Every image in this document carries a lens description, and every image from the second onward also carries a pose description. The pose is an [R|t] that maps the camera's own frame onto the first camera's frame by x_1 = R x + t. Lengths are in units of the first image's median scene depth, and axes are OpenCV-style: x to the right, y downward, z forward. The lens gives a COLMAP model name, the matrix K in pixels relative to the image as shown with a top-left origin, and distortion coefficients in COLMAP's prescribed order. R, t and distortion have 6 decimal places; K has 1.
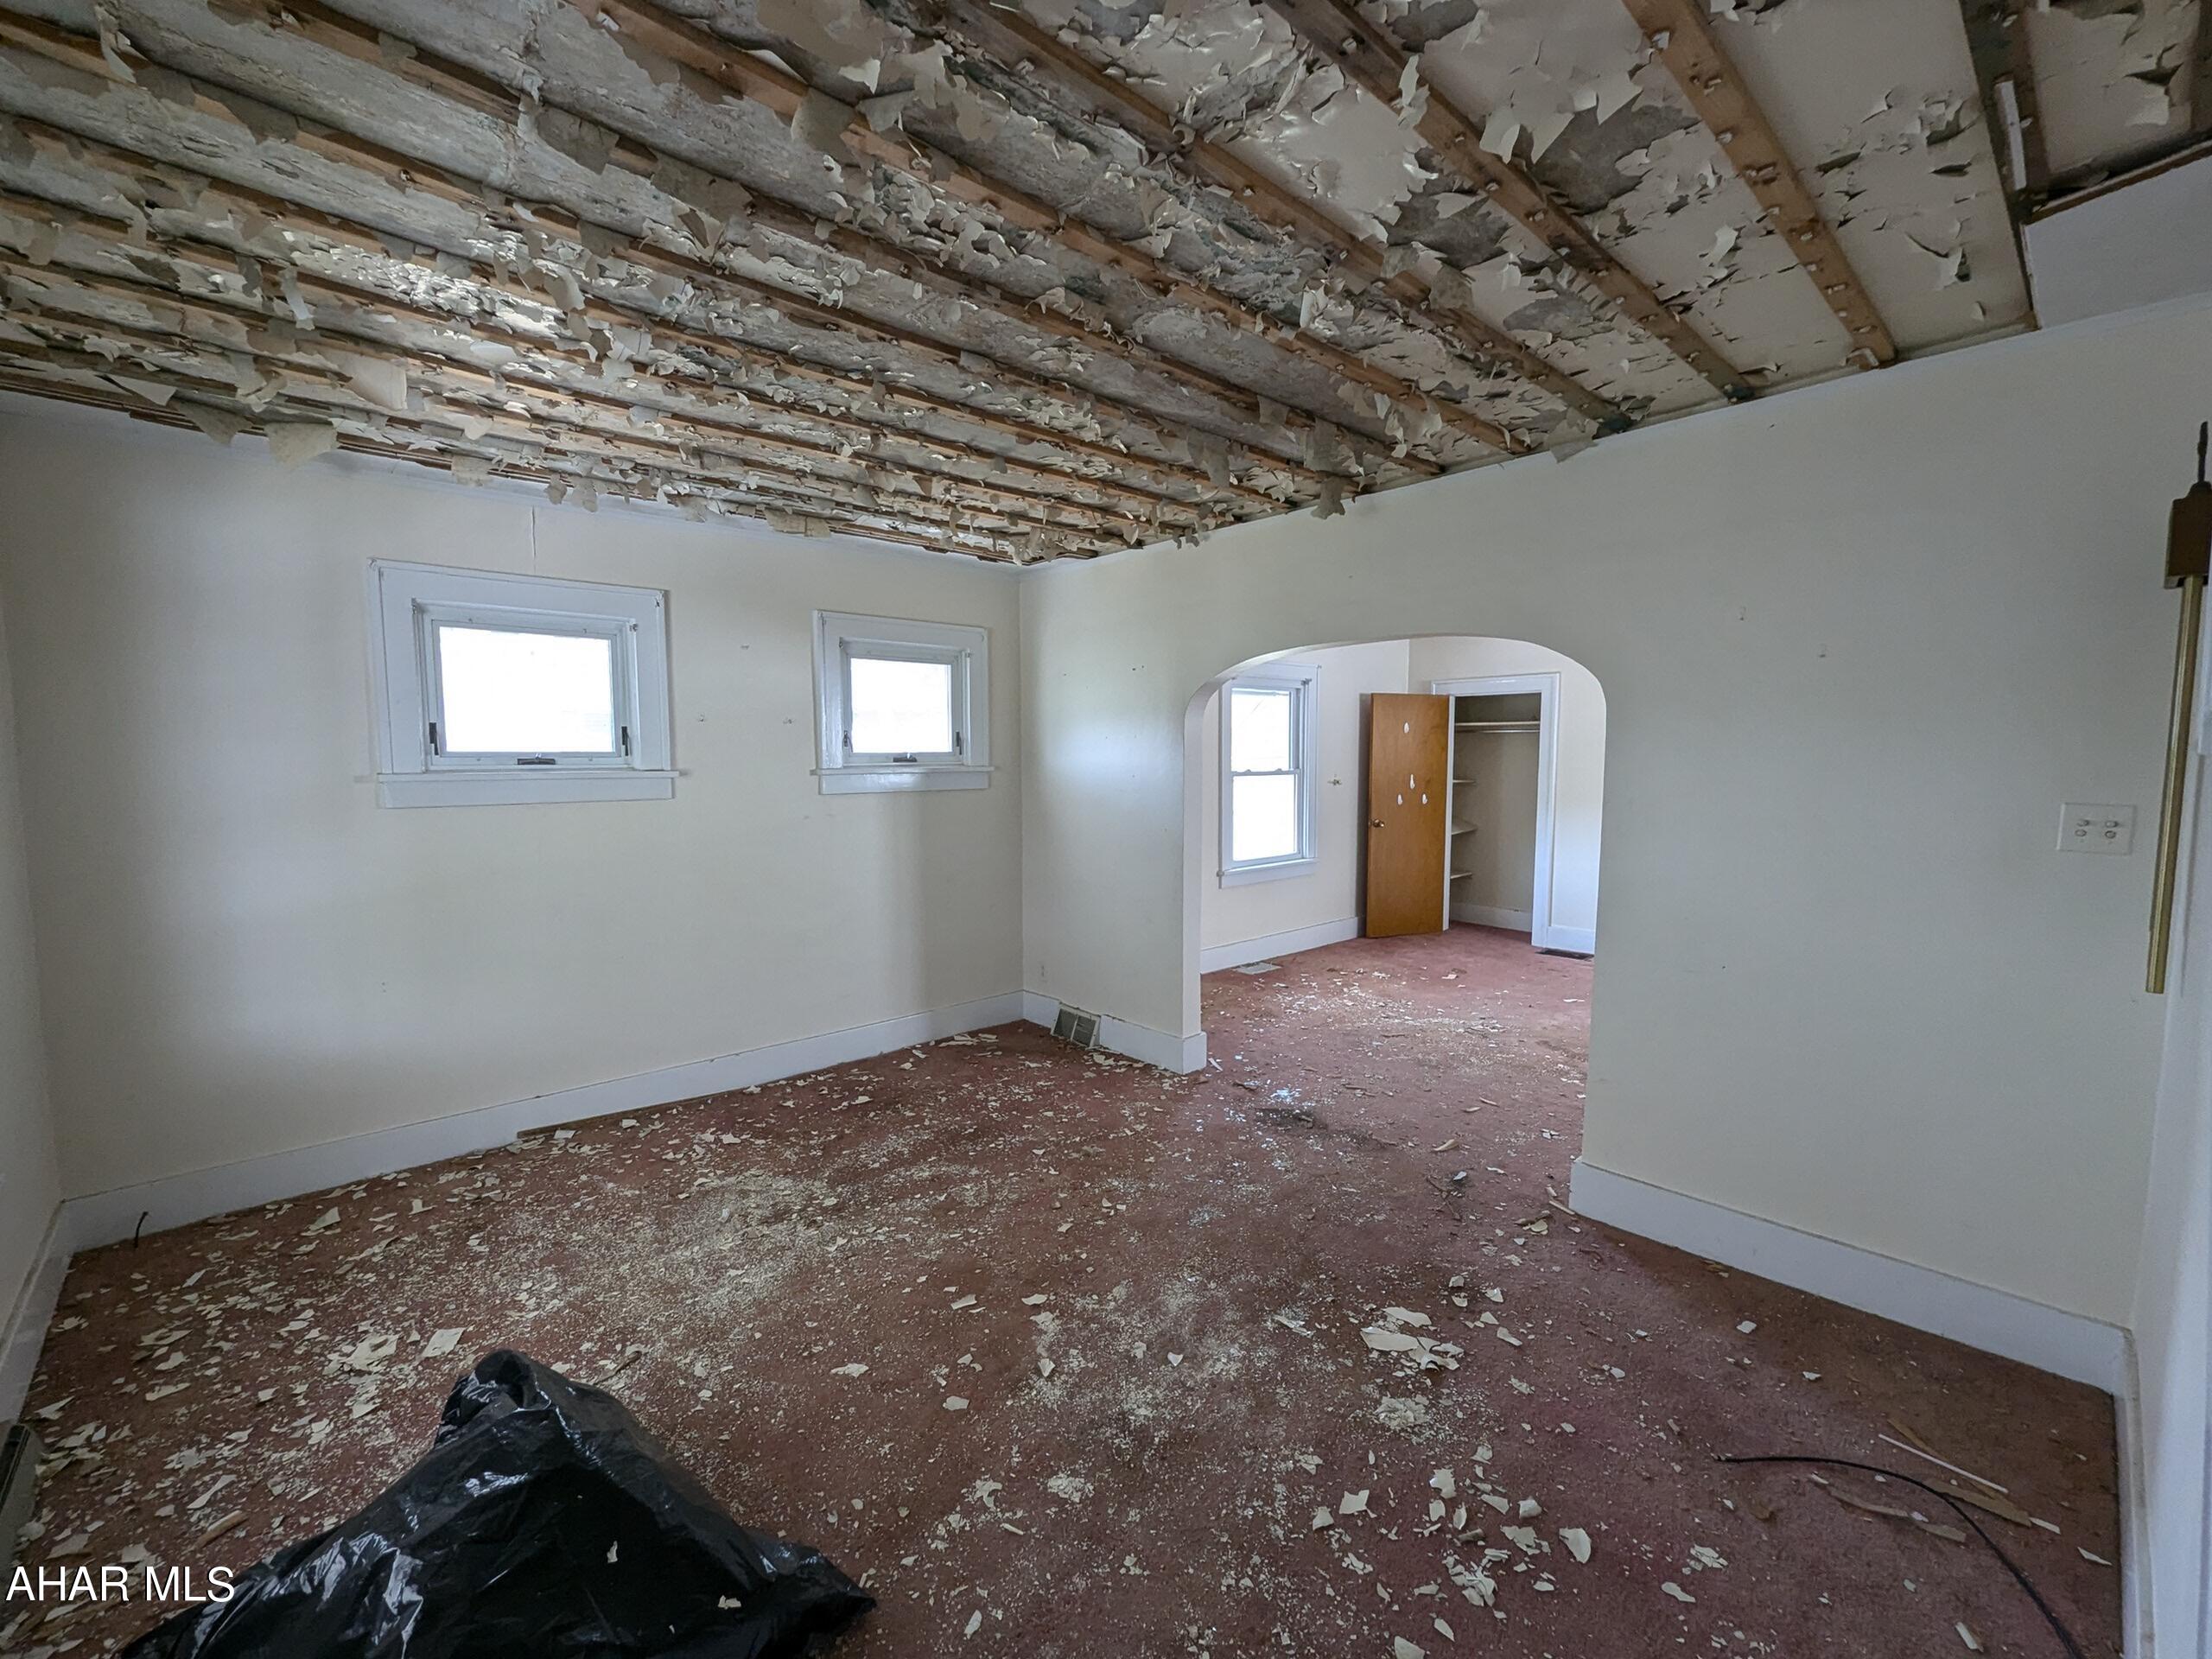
lens RADIAL K [[920.8, 0, 1106.8], [0, 920.8, 834.6], [0, 0, 1]] dist [0.001465, 0.000276]
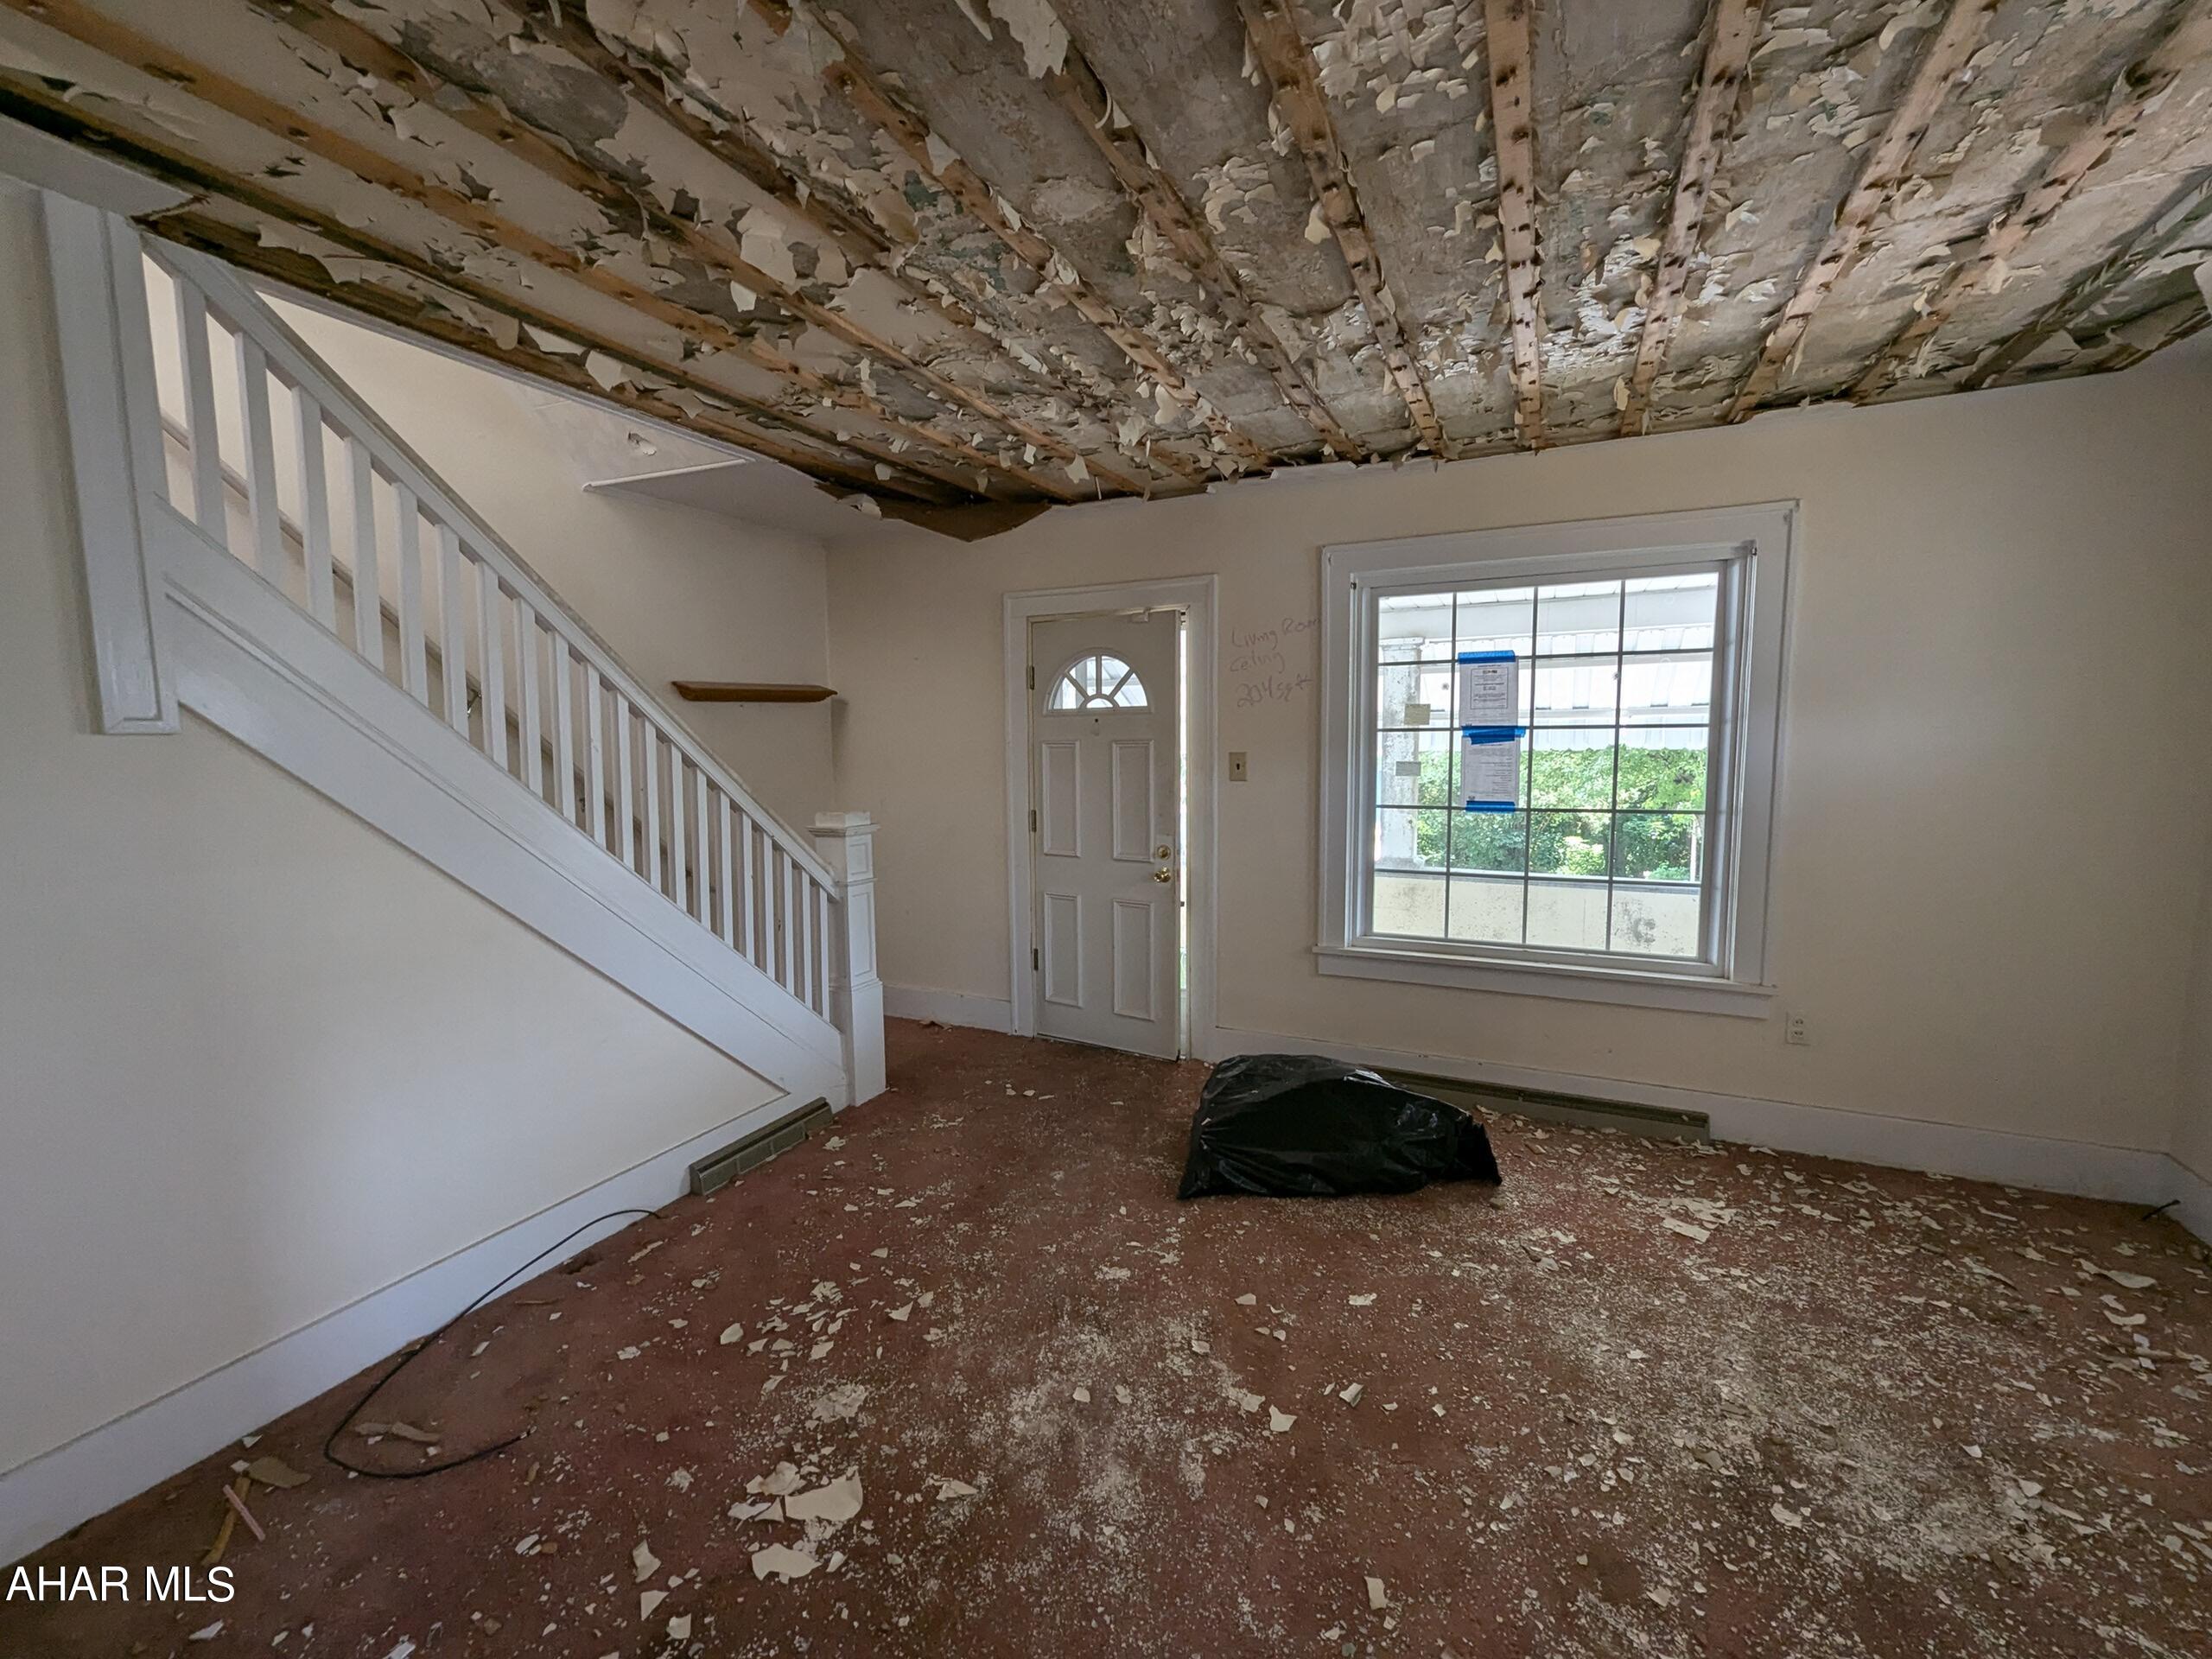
lens RADIAL K [[920.8, 0, 1105.9], [0, 920.8, 817.3], [0, 0, 1]] dist [0.001465, 0.000276]
pose [[-0.928175, 0.047999, -0.369037, 0.339562], [-0.015529, 0.985788, 0.167275, -0.131660], [0.371821, 0.160991, -0.914238, 1.659423]]
